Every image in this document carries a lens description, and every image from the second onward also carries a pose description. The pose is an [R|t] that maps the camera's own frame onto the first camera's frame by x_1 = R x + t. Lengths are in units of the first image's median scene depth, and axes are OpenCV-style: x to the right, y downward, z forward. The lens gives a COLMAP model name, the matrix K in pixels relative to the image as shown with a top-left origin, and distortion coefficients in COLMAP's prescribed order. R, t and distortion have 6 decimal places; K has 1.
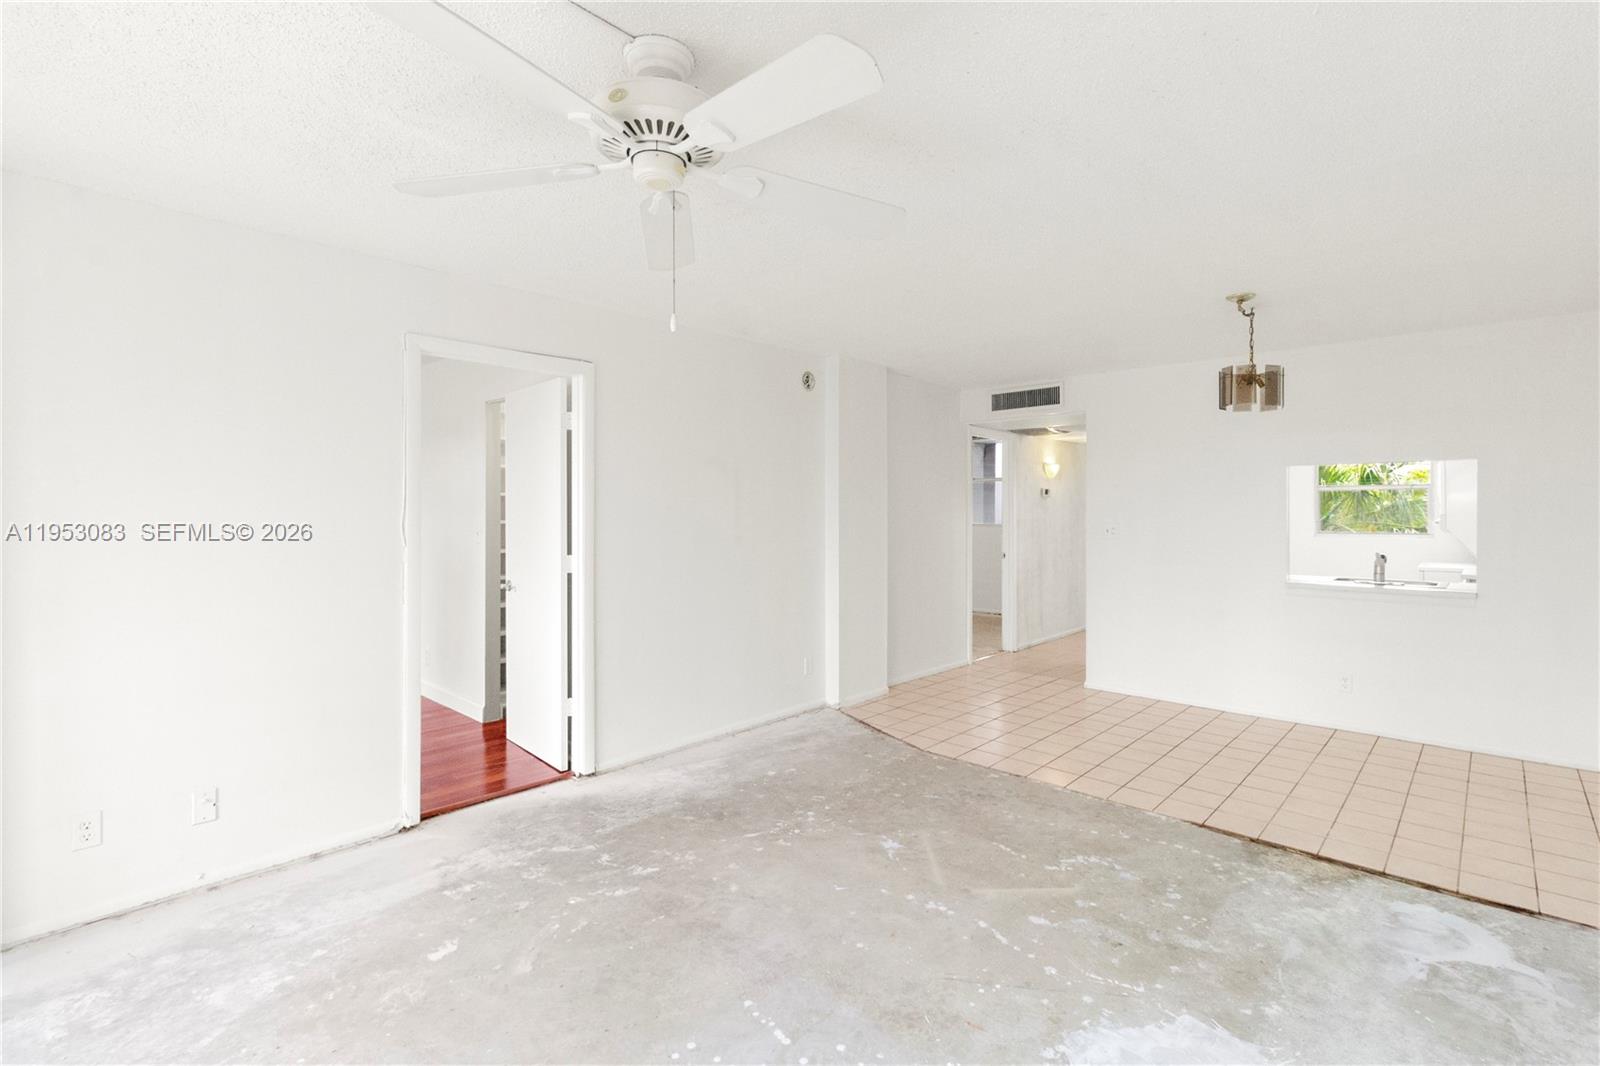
lens RADIAL K [[741.4, 0, 807.5], [0, 741.4, 520.6], [0, 0, 1]] dist [0.004105, -0.000911]
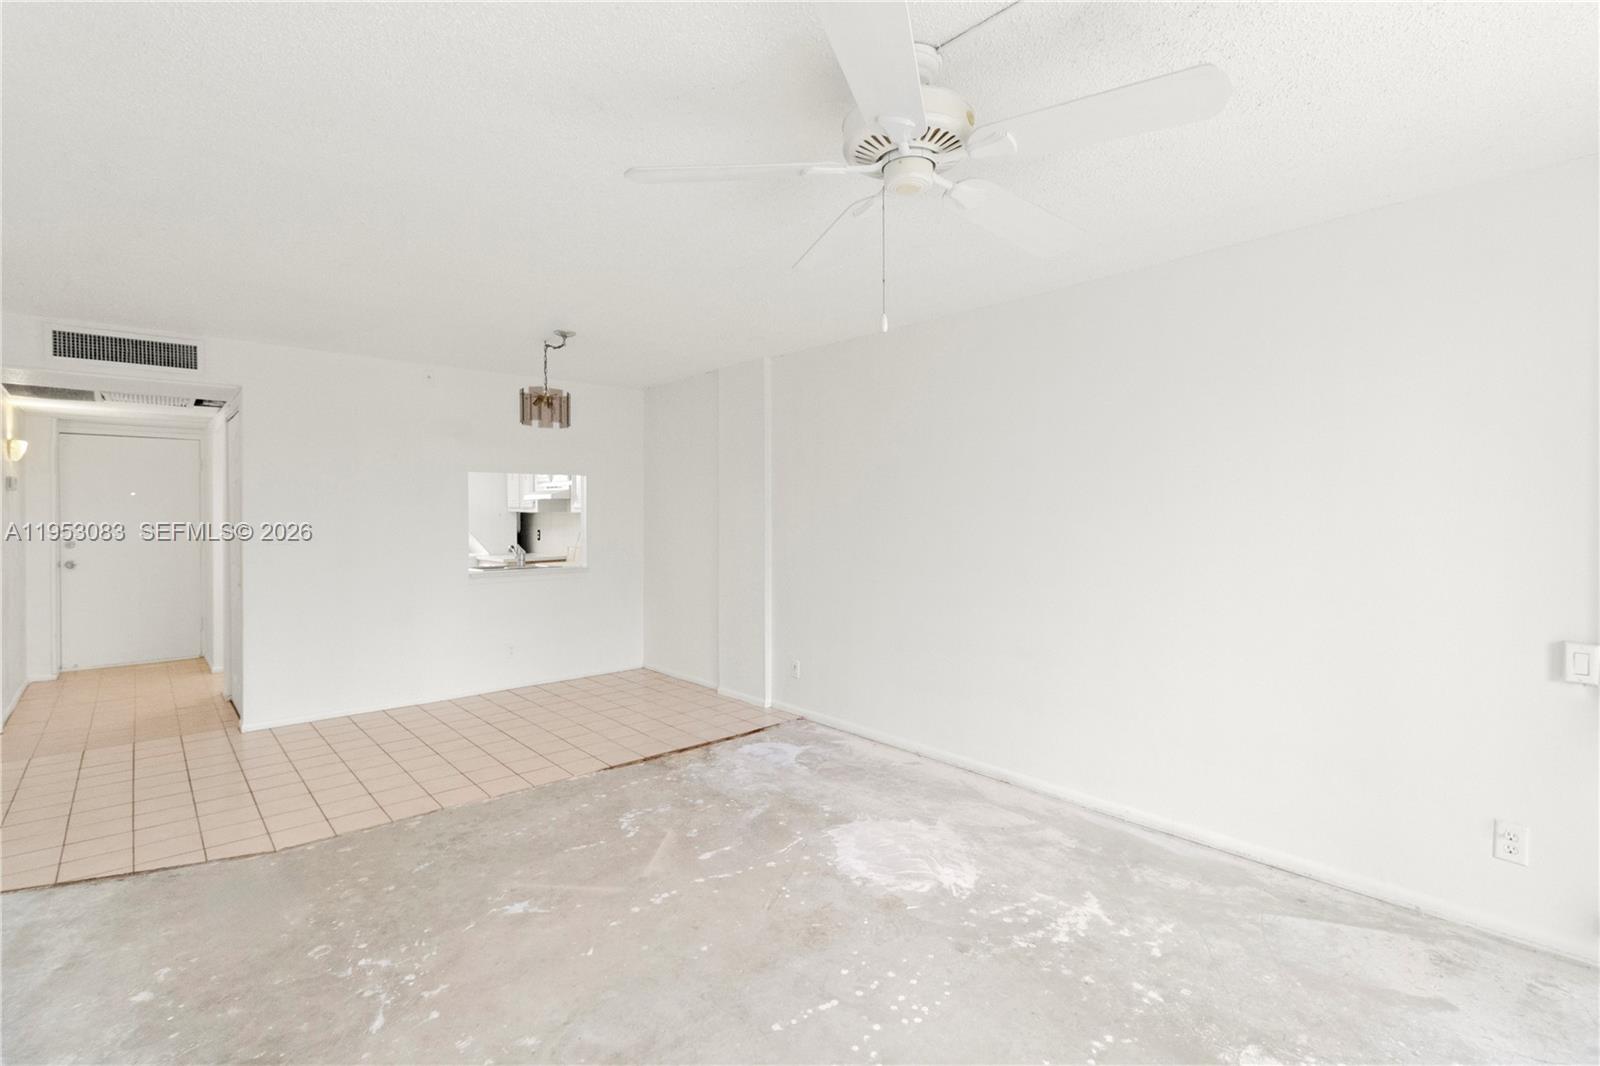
lens RADIAL K [[741.4, 0, 817.5], [0, 741.4, 518.7], [0, 0, 1]] dist [0.004105, -0.000911]
pose [[0.079764, -0.010737, 0.996756, -0.706439], [0.014025, 0.999855, 0.009648, -0.007554], [-0.996715, 0.013210, 0.079903, 0.598223]]
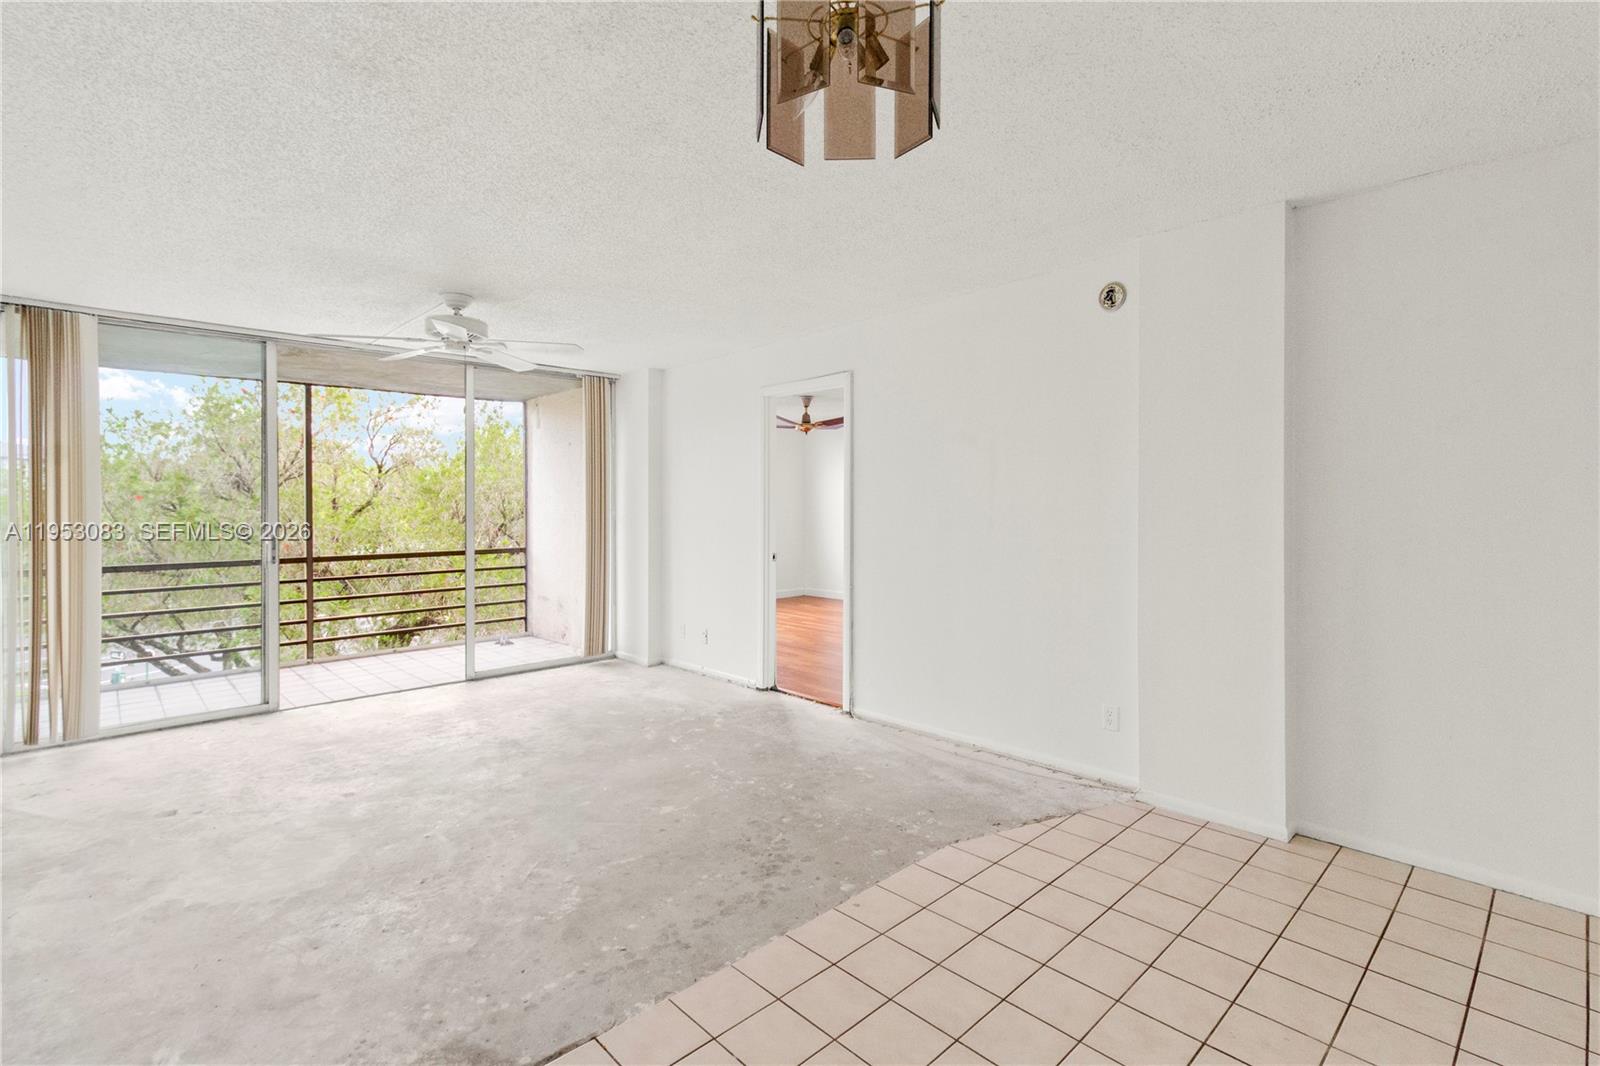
lens RADIAL K [[741.4, 0, 810.3], [0, 741.4, 513.6], [0, 0, 1]] dist [0.004105, -0.000911]
pose [[-0.060260, 0.012006, -0.998111, 1.161019], [-0.005906, 0.999906, 0.012384, 0.004570], [0.998165, 0.006642, -0.060184, 1.284066]]
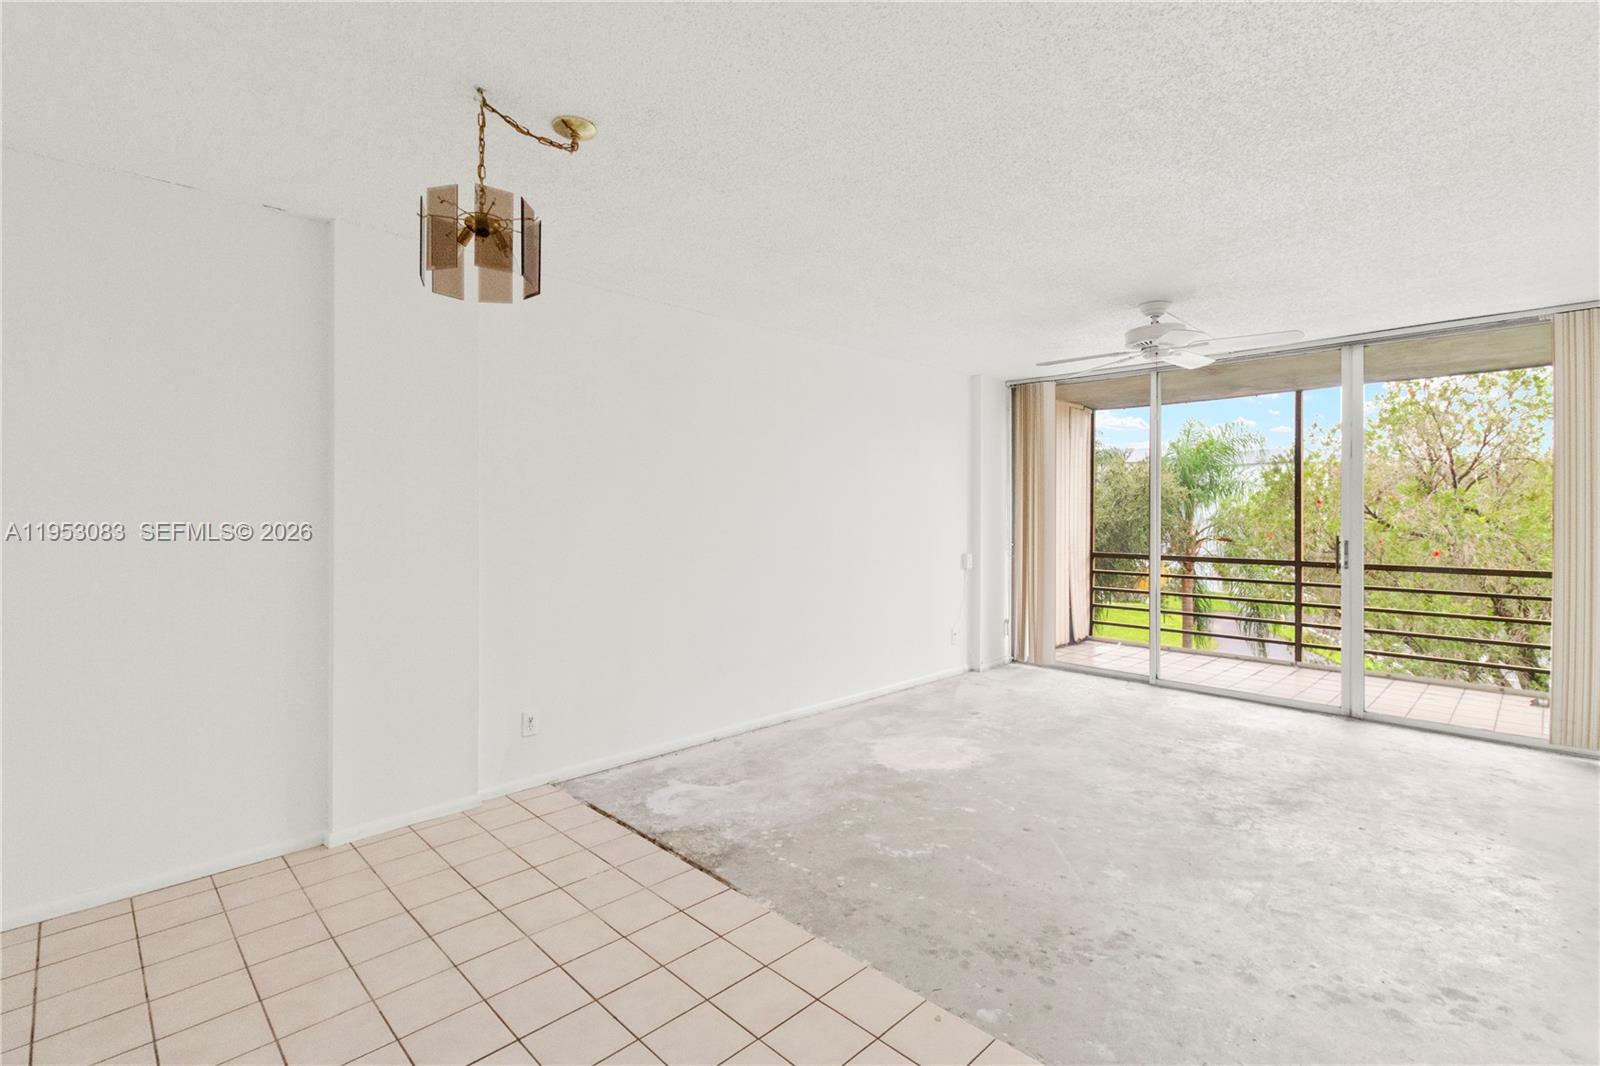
lens RADIAL K [[741.4, 0, 817.8], [0, 741.4, 501.4], [0, 0, 1]] dist [0.004105, -0.000911]
pose [[-0.999597, -0.003173, 0.028211, 0.450777], [-0.003178, 0.999995, -0.000125, -0.004245], [-0.028210, -0.000214, -0.999602, 1.924297]]
